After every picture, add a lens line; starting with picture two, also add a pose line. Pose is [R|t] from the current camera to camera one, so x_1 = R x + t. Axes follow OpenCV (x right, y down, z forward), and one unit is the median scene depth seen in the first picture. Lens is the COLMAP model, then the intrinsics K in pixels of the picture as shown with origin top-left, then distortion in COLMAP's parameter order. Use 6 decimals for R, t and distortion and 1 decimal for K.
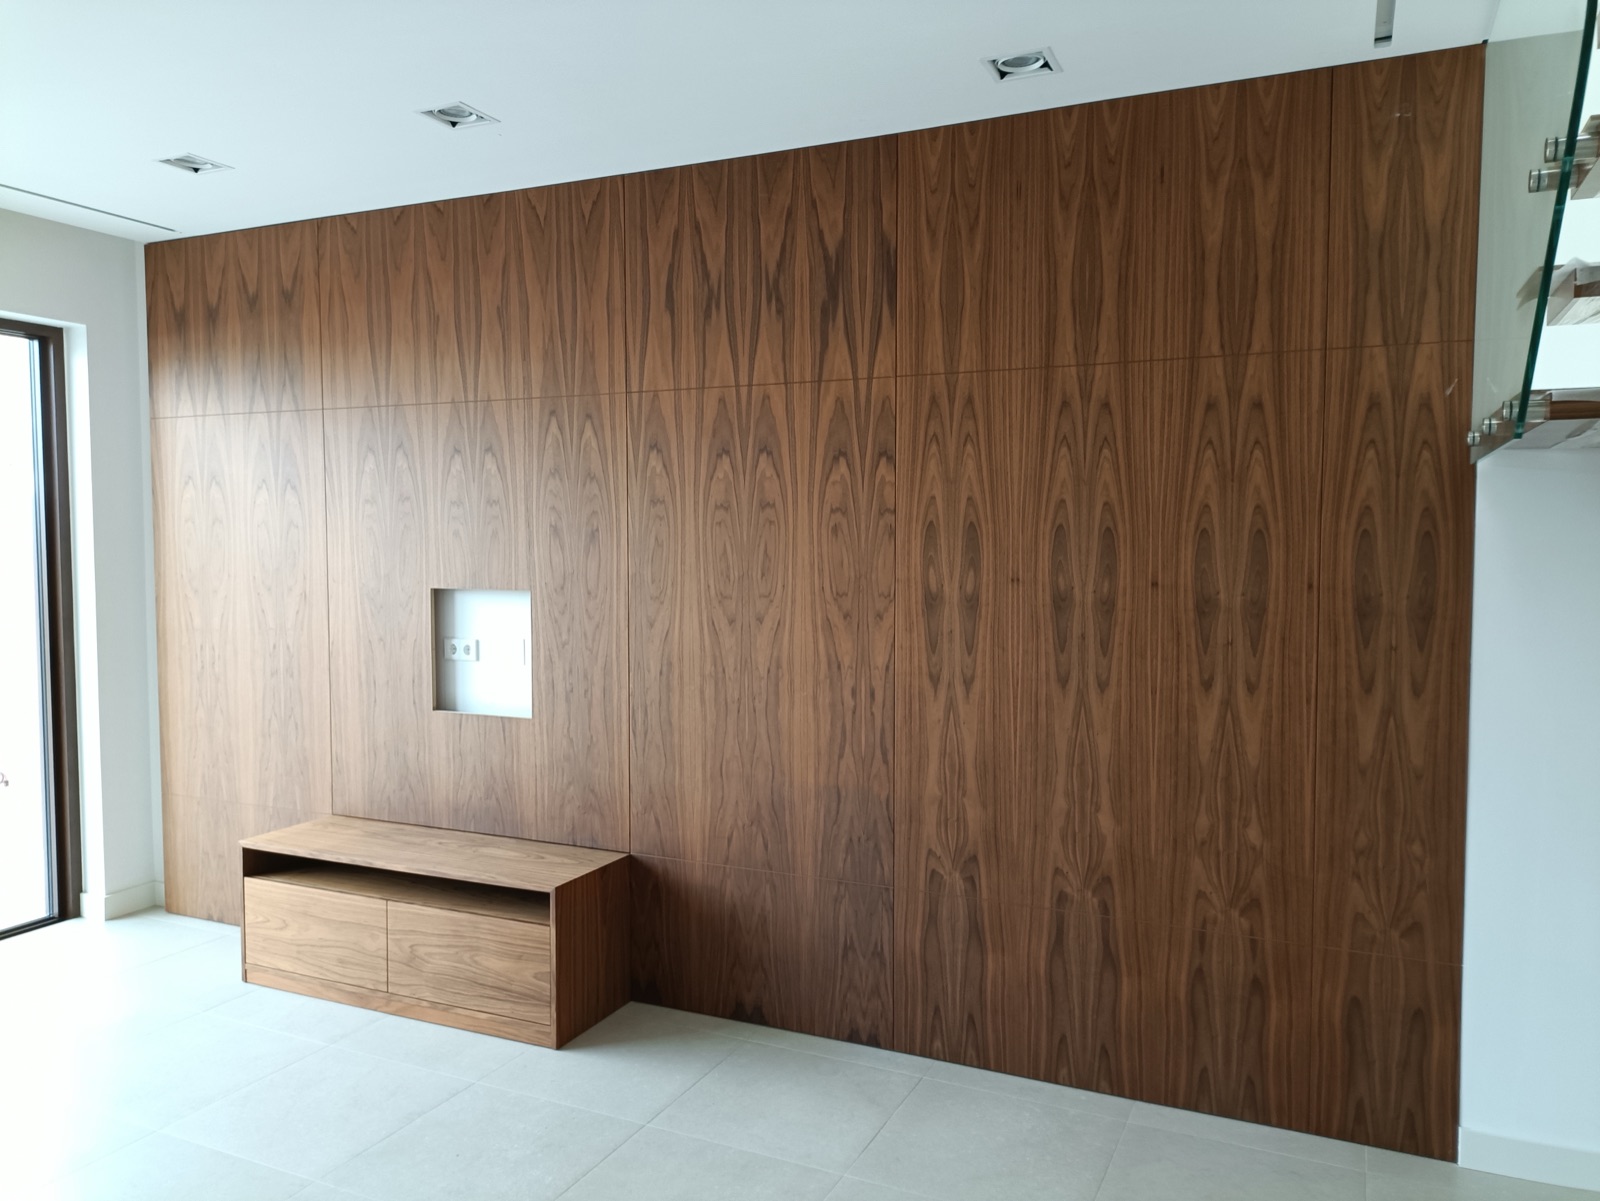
lens RADIAL K [[1187.7, 0, 798.8], [0, 1187.7, 603.8], [0, 0, 1]] dist [0.057483, -0.051815]
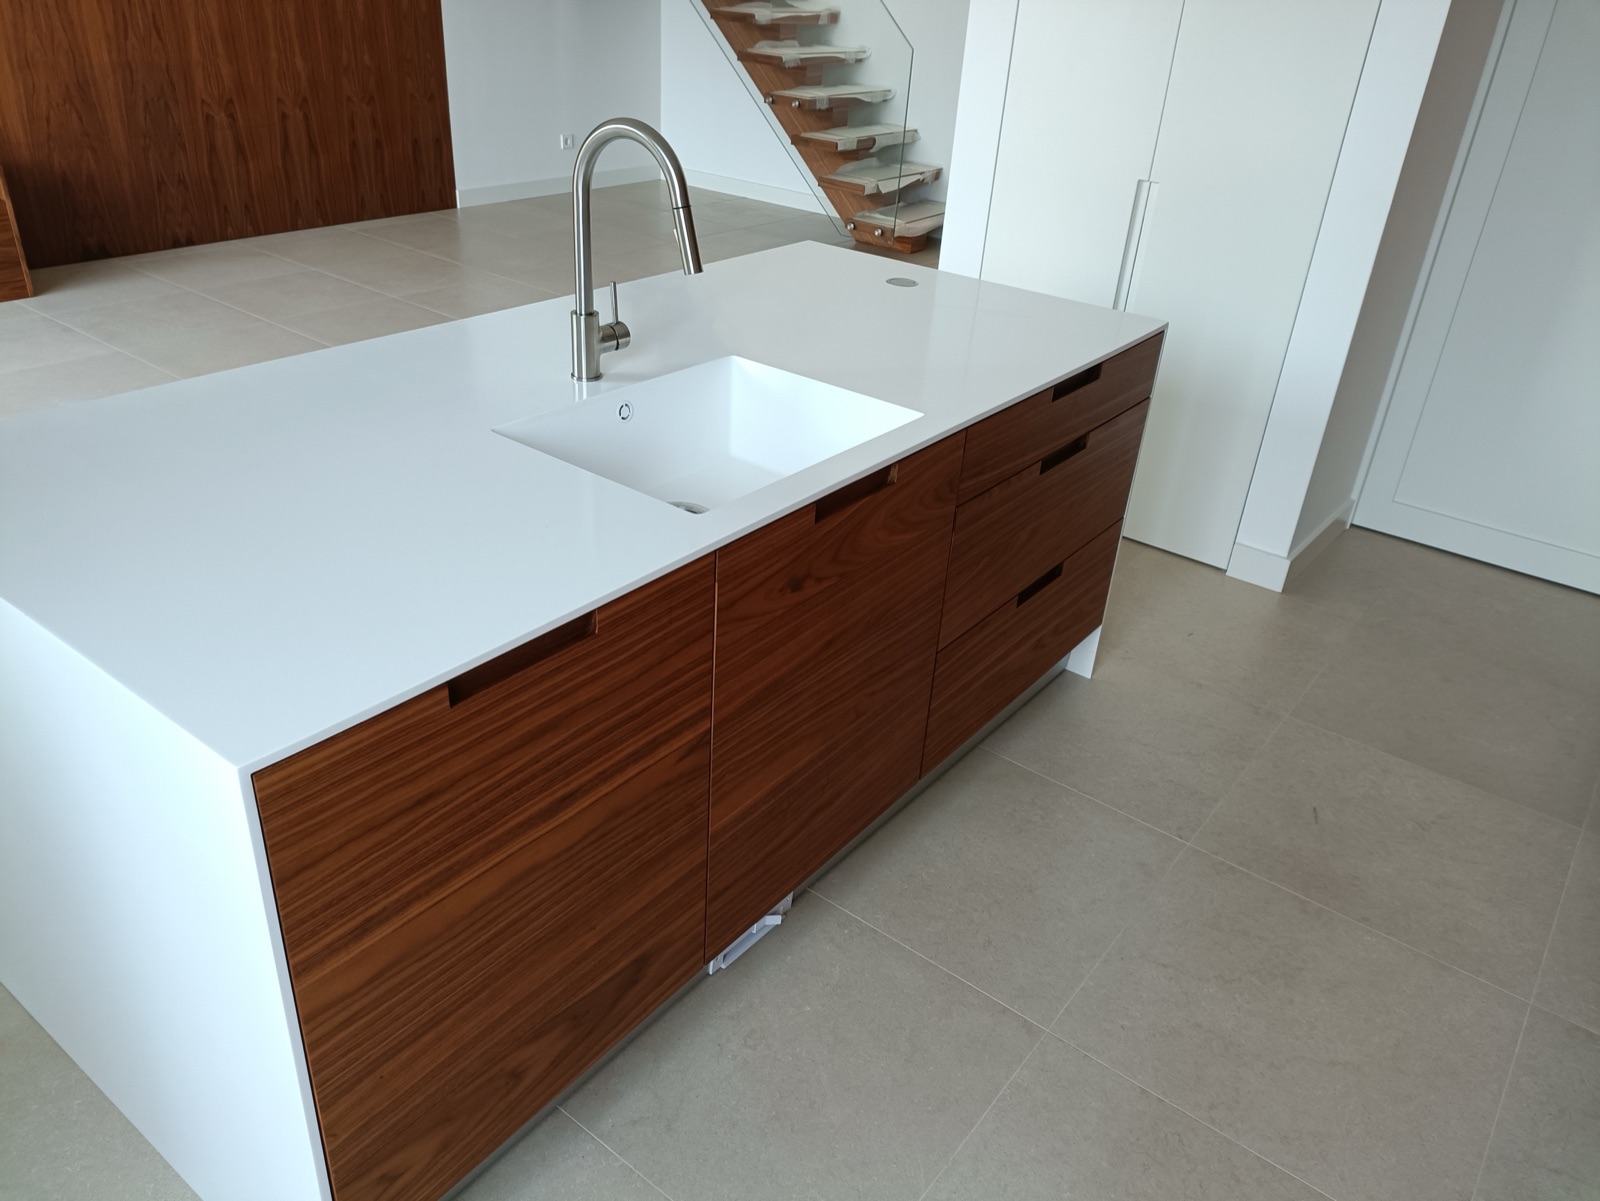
lens RADIAL K [[1187.7, 0, 802.3], [0, 1187.7, 600.5], [0, 0, 1]] dist [0.057483, -0.051815]
pose [[0.883349, -0.177785, 0.433689, 0.005656], [-0.045567, 0.888316, 0.456966, 0.036664], [-0.466495, -0.423423, 0.776592, -0.842683]]
